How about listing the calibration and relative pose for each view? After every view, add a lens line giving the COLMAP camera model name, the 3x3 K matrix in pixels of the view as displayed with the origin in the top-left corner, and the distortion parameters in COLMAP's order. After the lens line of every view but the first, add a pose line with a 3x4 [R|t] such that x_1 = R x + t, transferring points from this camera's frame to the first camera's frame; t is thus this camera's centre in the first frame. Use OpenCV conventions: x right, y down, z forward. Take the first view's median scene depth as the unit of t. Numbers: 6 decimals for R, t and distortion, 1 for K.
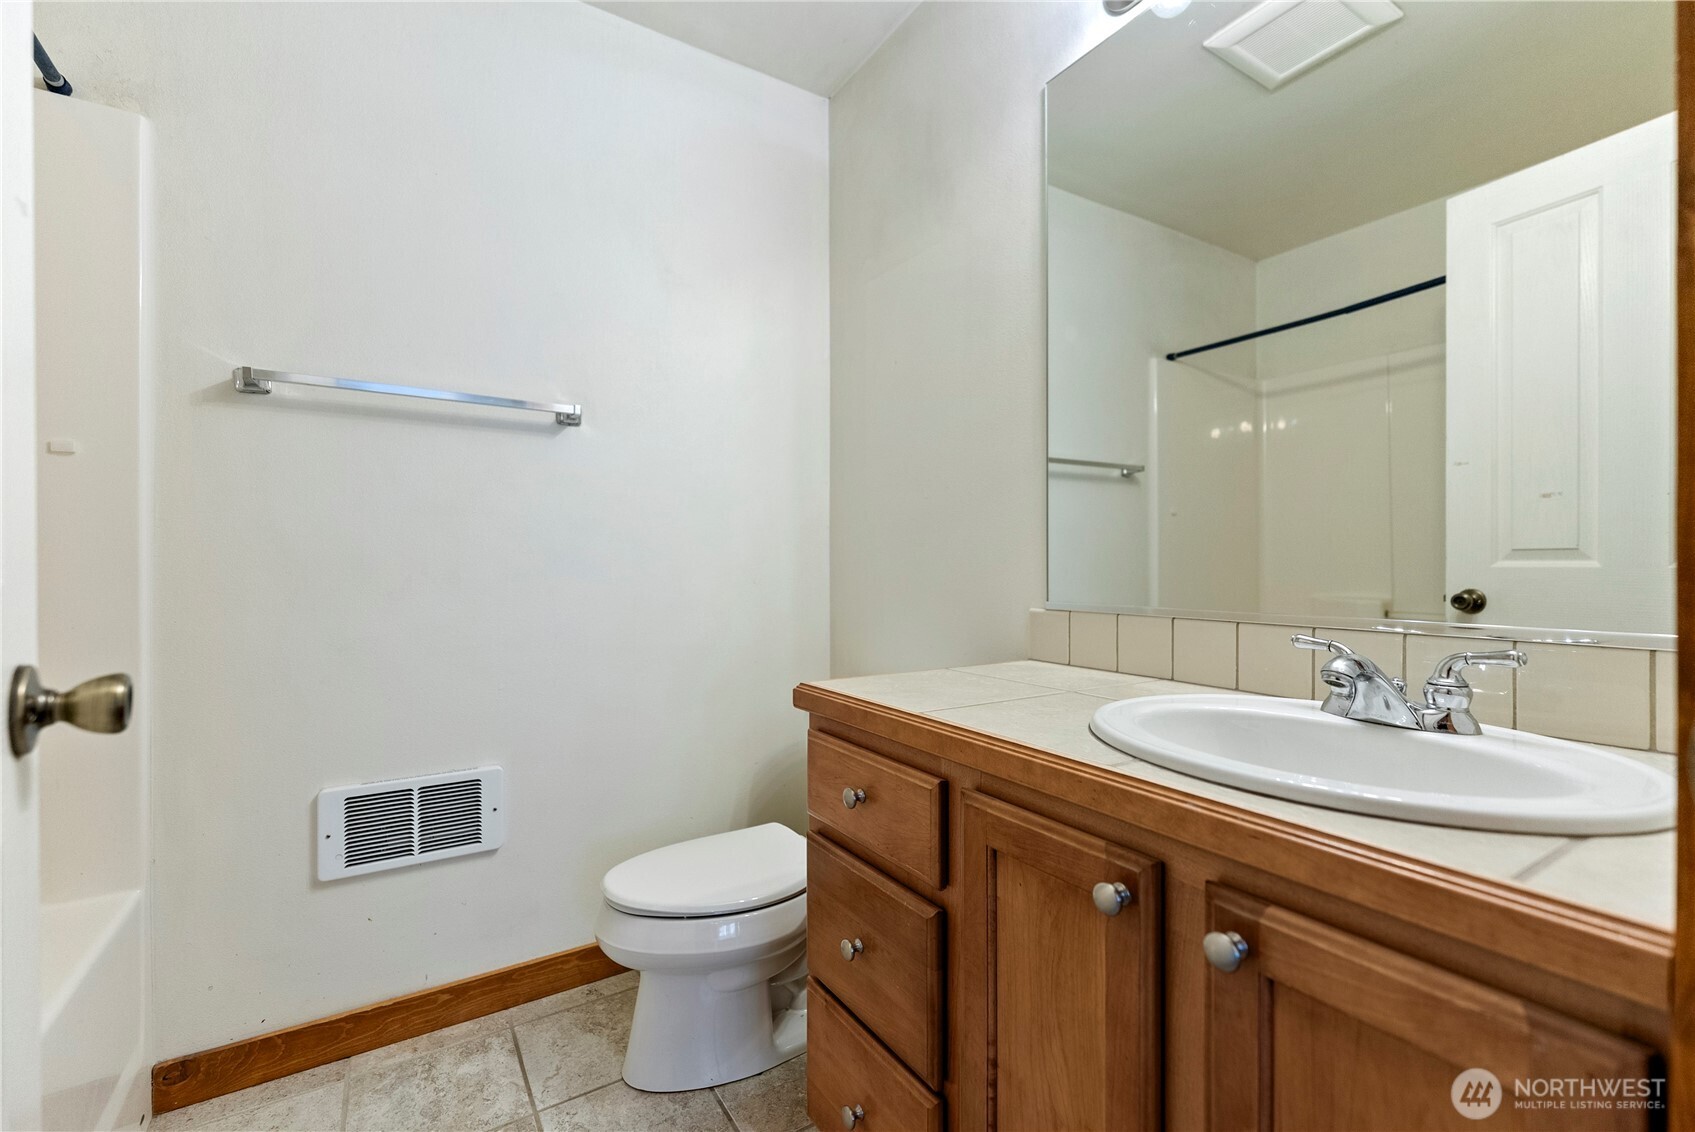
lens RADIAL K [[715.6, 0, 841.9], [0, 715.6, 566.3], [0, 0, 1]] dist [-0.001200, -0.000997]
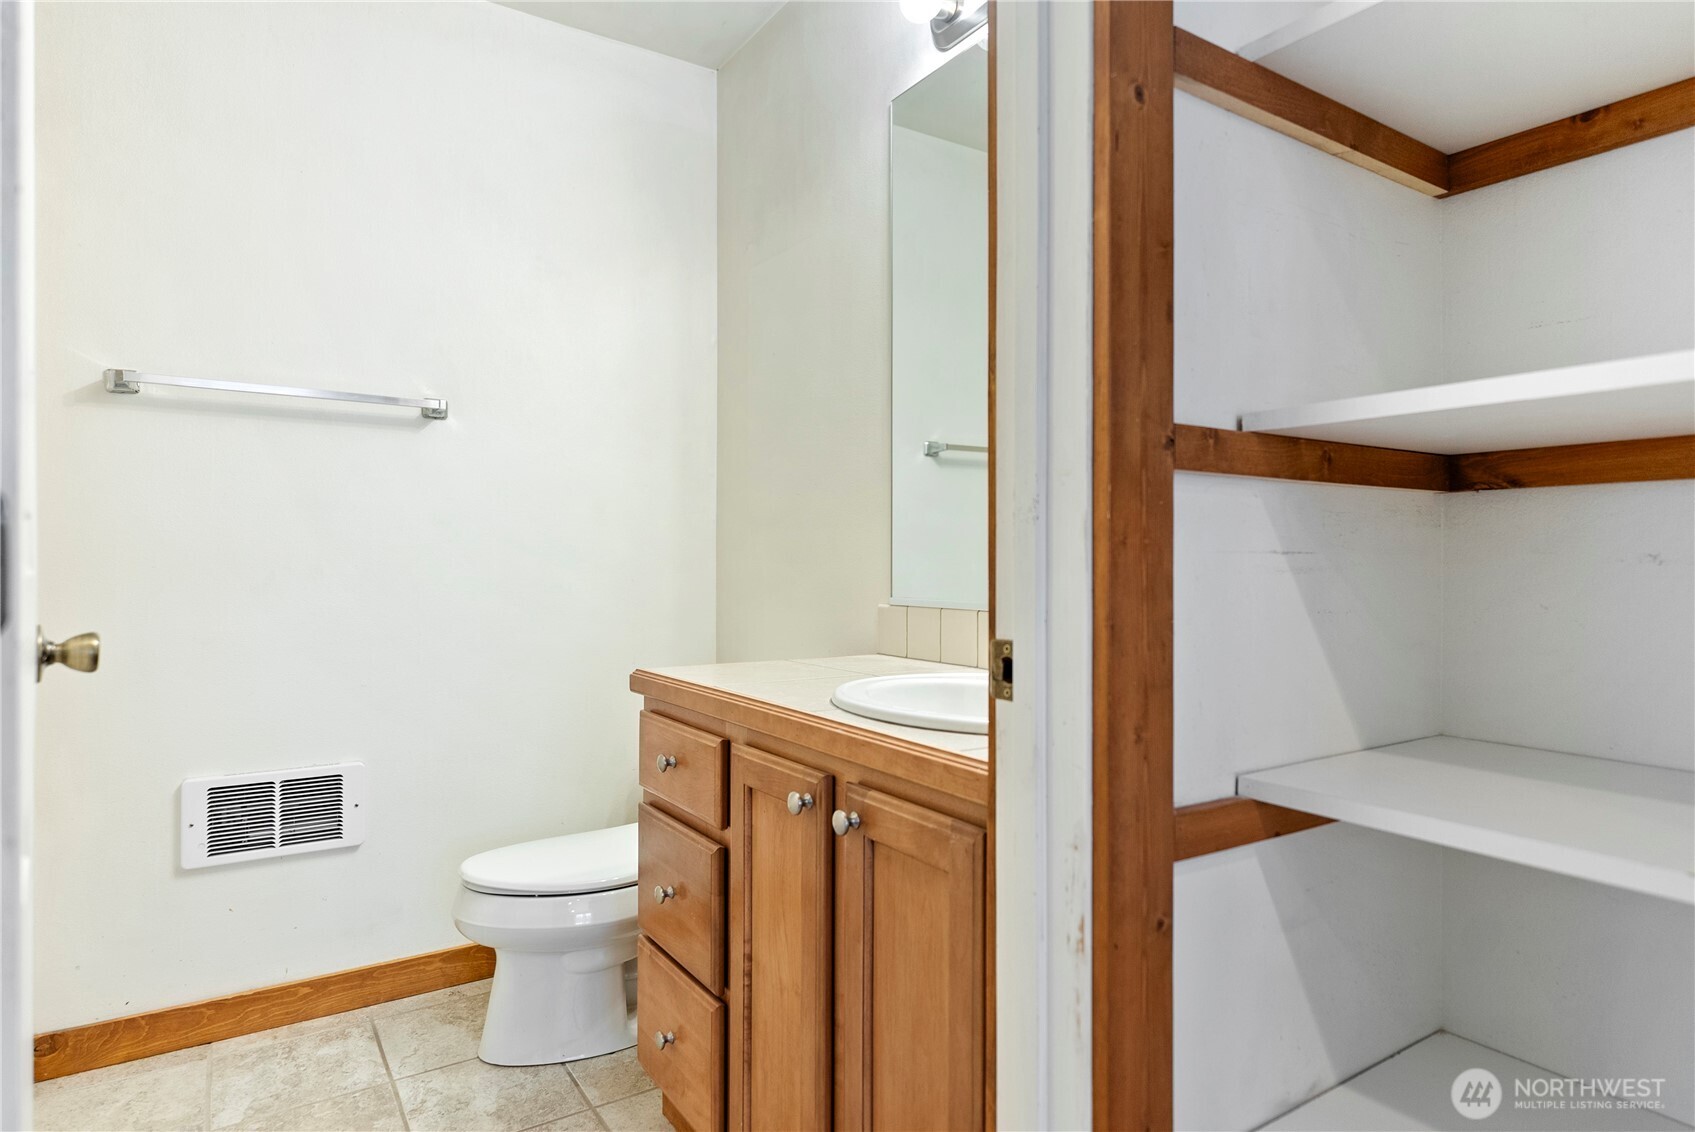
lens RADIAL K [[969.7, 0, 853.3], [0, 969.7, 559.0], [0, 0, 1]] dist [0.000835, -0.001596]
pose [[0.999911, 0.003753, 0.012785, 0.222262], [-0.003685, 0.999979, -0.005361, 0.001093], [-0.012805, 0.005313, 0.999904, -0.427315]]
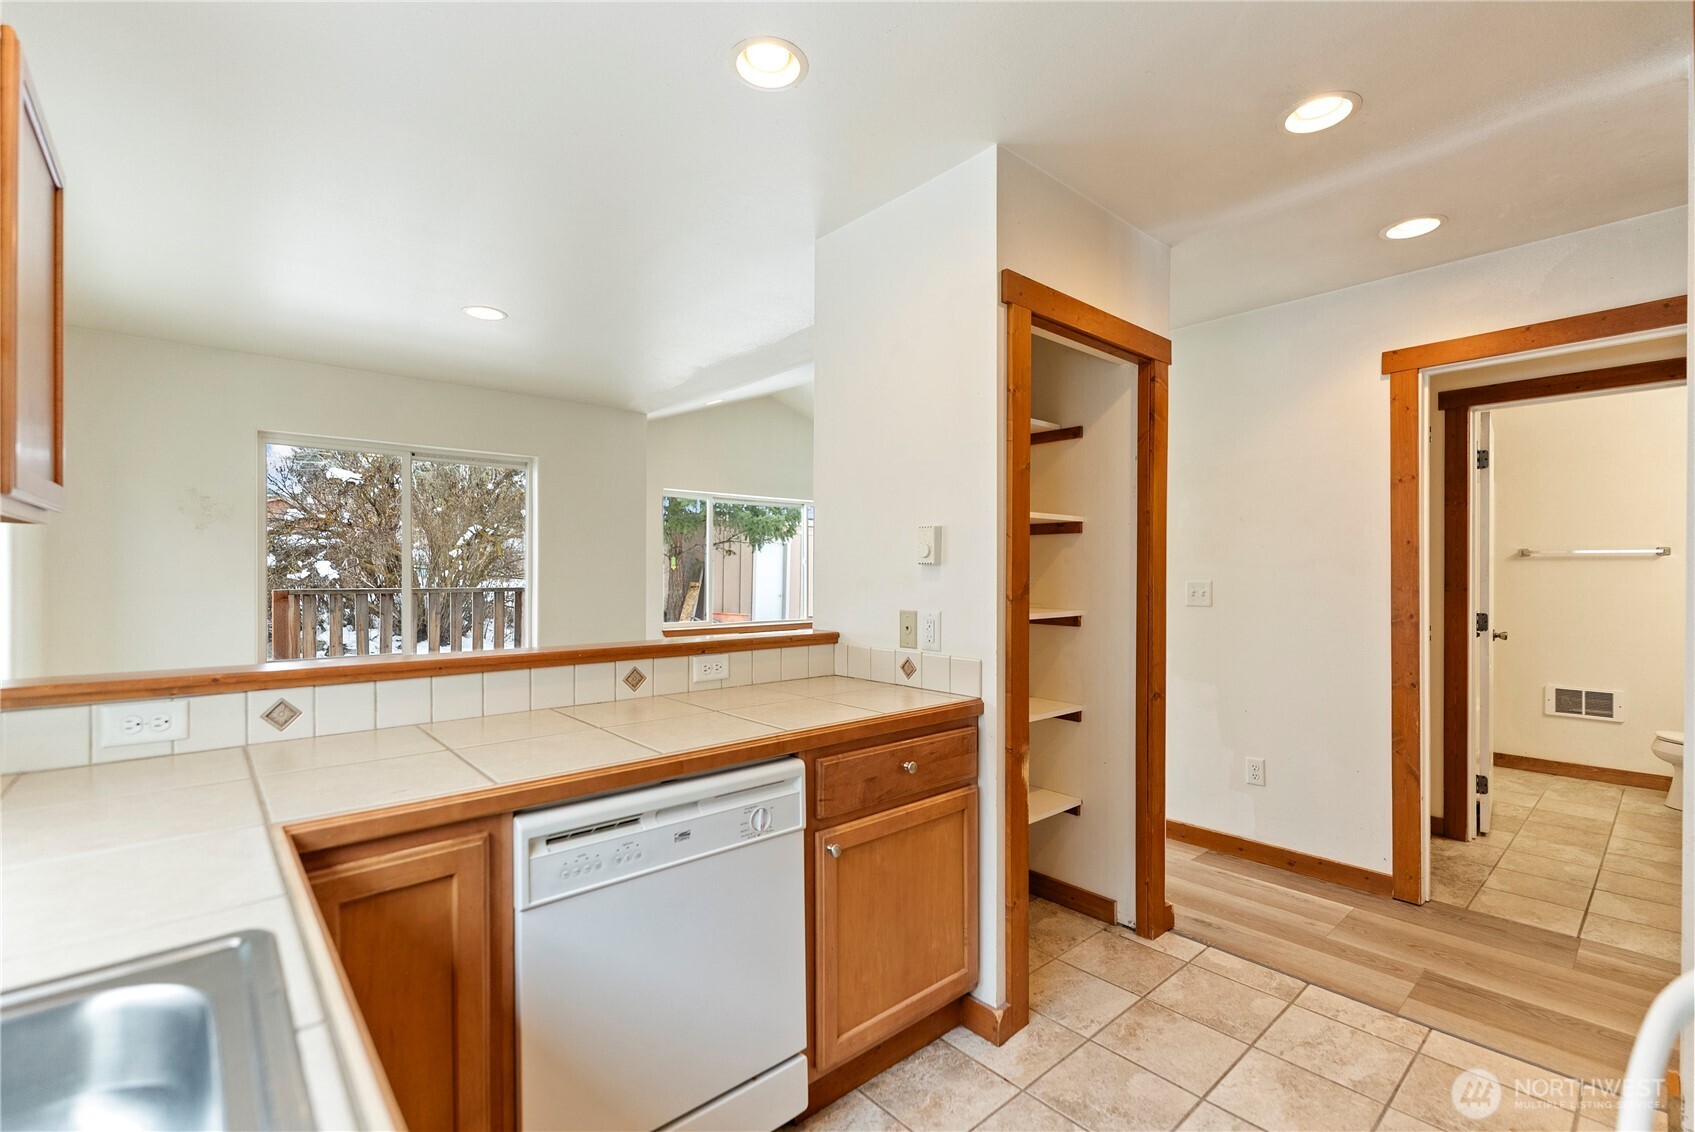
lens RADIAL K [[715.6, 0, 854.9], [0, 715.6, 577.8], [0, 0, 1]] dist [-0.001200, -0.000997]
pose [[0.143053, 0.004710, -0.989704, 1.984716], [-0.007625, 0.999964, 0.003657, -0.140016], [0.989686, 0.007024, 0.143084, -2.512742]]
